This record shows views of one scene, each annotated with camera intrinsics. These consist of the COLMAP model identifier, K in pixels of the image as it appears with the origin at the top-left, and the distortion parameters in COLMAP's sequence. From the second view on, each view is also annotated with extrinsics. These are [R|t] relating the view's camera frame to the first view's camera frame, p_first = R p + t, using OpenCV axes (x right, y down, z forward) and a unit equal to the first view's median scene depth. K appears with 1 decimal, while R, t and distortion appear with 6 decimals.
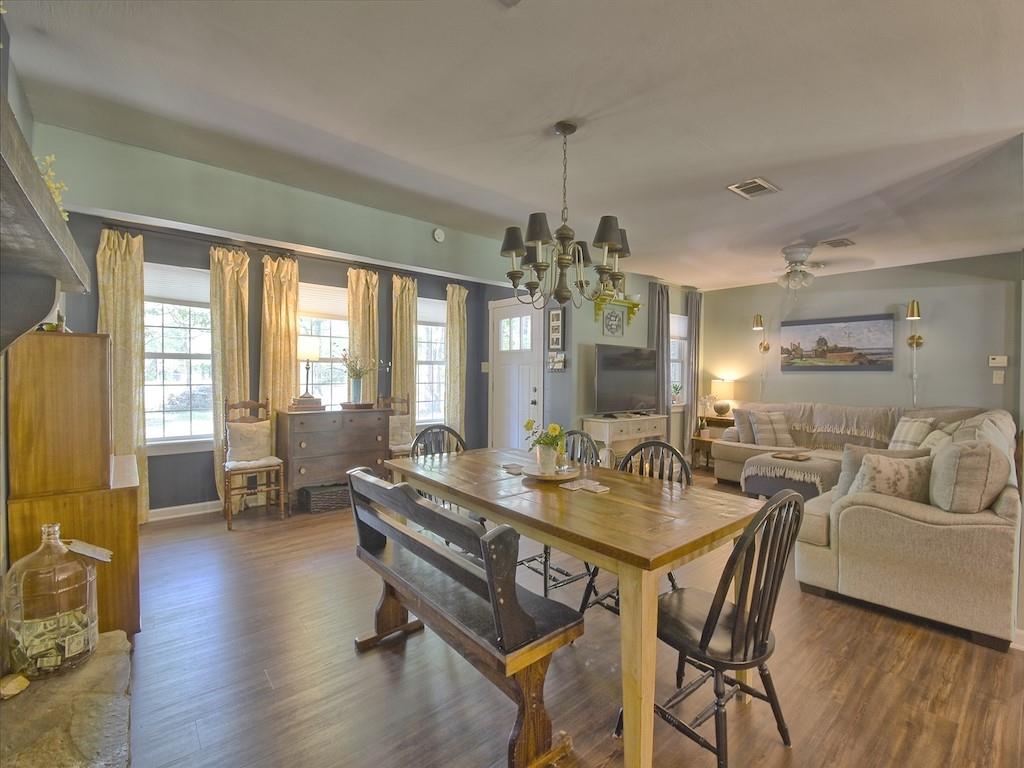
lens RADIAL K [[448.8, 0, 508.5], [0, 448.8, 378.7], [0, 0, 1]] dist [0.001263, -0.016687]
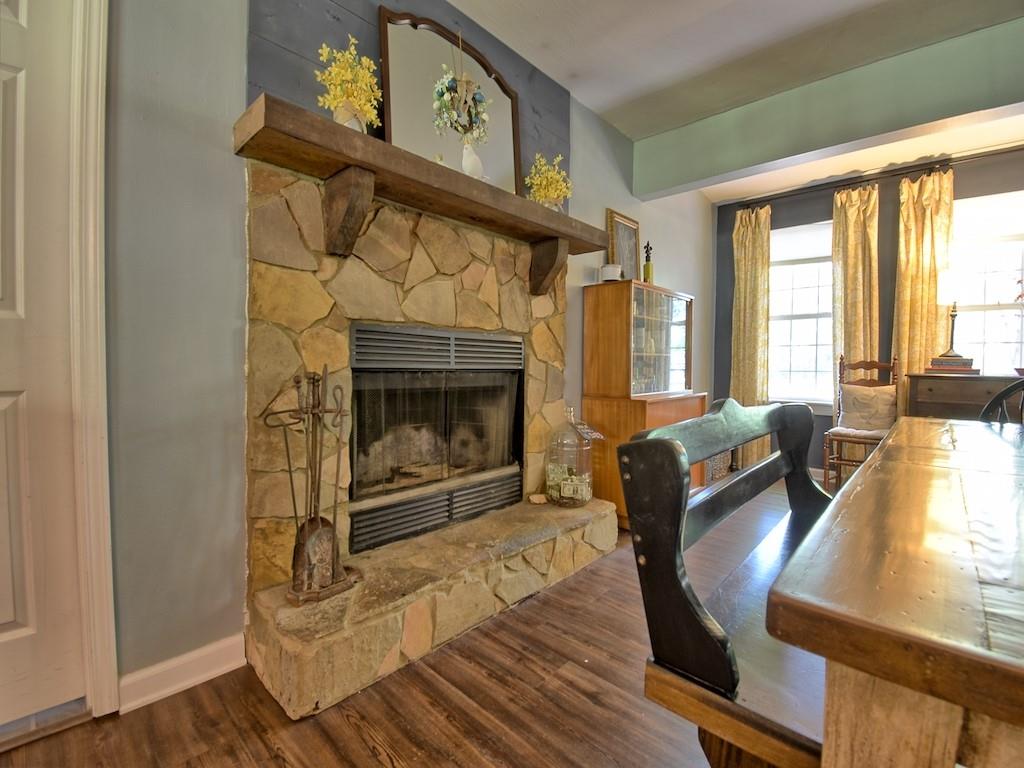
lens RADIAL K [[448.8, 0, 508.5], [0, 448.8, 378.7], [0, 0, 1]] dist [0.001263, -0.016687]
pose [[0.115331, 0.026036, -0.992986, 0.174615], [-0.019944, 0.999516, 0.023890, 0.077681], [0.993127, 0.017048, 0.115794, 0.233218]]
